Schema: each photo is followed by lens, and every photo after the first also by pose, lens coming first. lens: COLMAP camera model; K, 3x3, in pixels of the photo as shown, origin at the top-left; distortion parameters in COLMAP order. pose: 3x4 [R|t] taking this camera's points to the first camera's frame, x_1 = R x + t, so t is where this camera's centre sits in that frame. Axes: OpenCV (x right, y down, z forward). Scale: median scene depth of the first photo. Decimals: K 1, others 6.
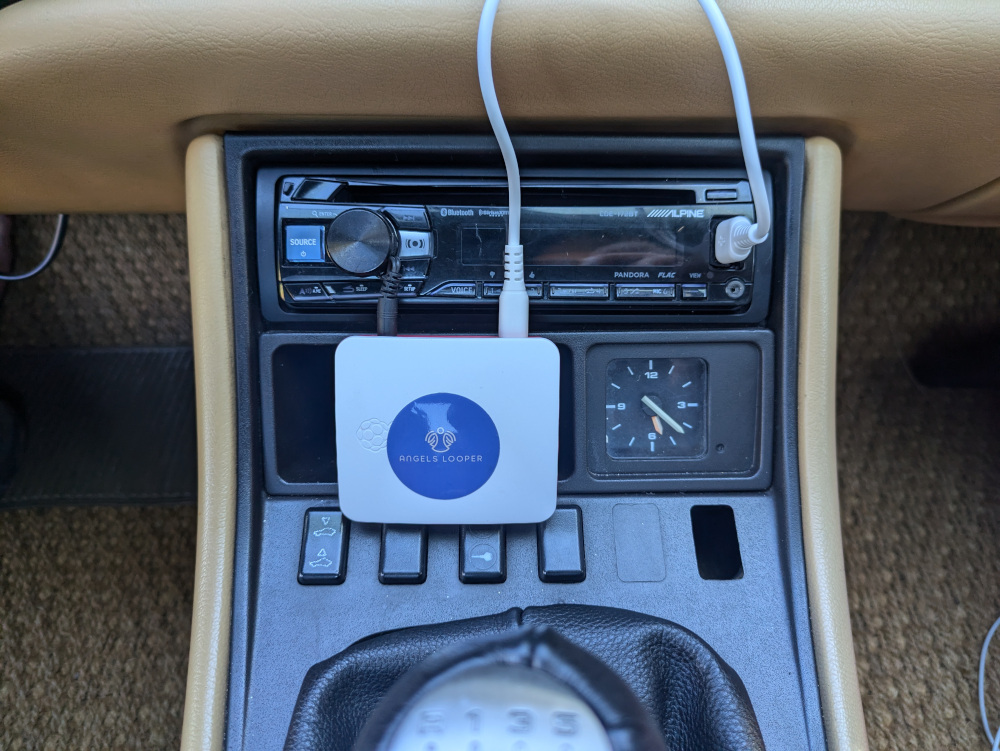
lens RADIAL K [[712.3, 0, 495.9], [0, 712.3, 353.5], [0, 0, 1]] dist [-0.001922, -0.002326]
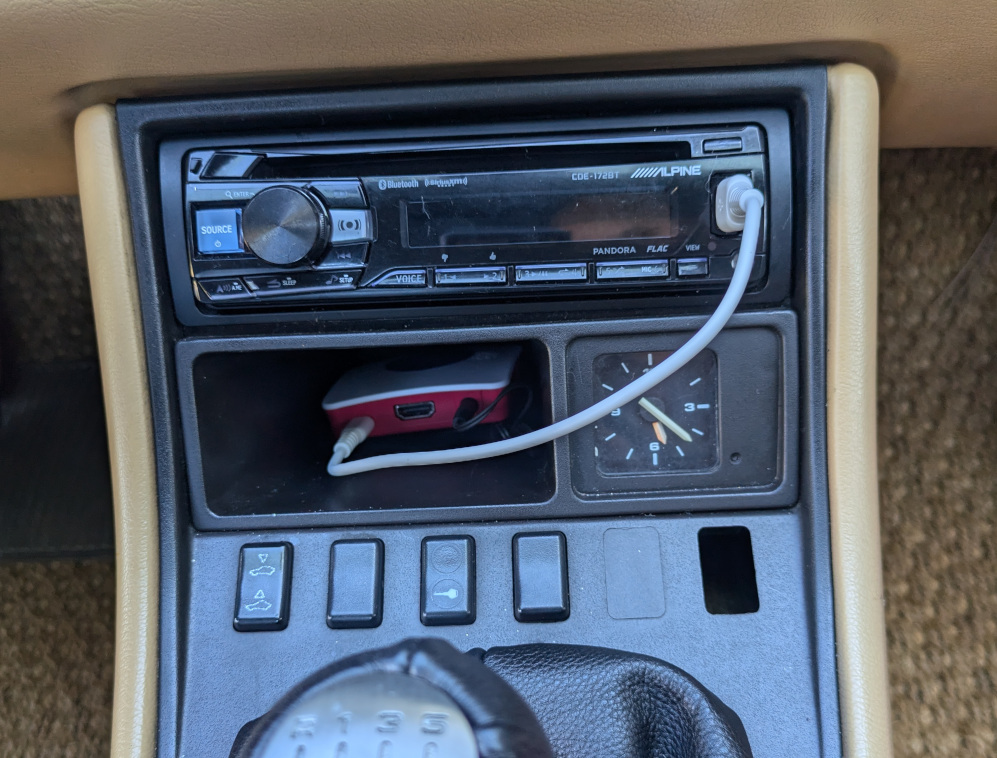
lens RADIAL K [[971.1, 0, 500.2], [0, 971.1, 417.0], [0, 0, 1]] dist [0.010669, -0.012967]
pose [[0.997616, -0.036952, -0.058287, 0.118625], [0.040661, 0.997134, 0.063799, 0.003901], [0.055763, -0.066017, 0.996259, -0.132642]]
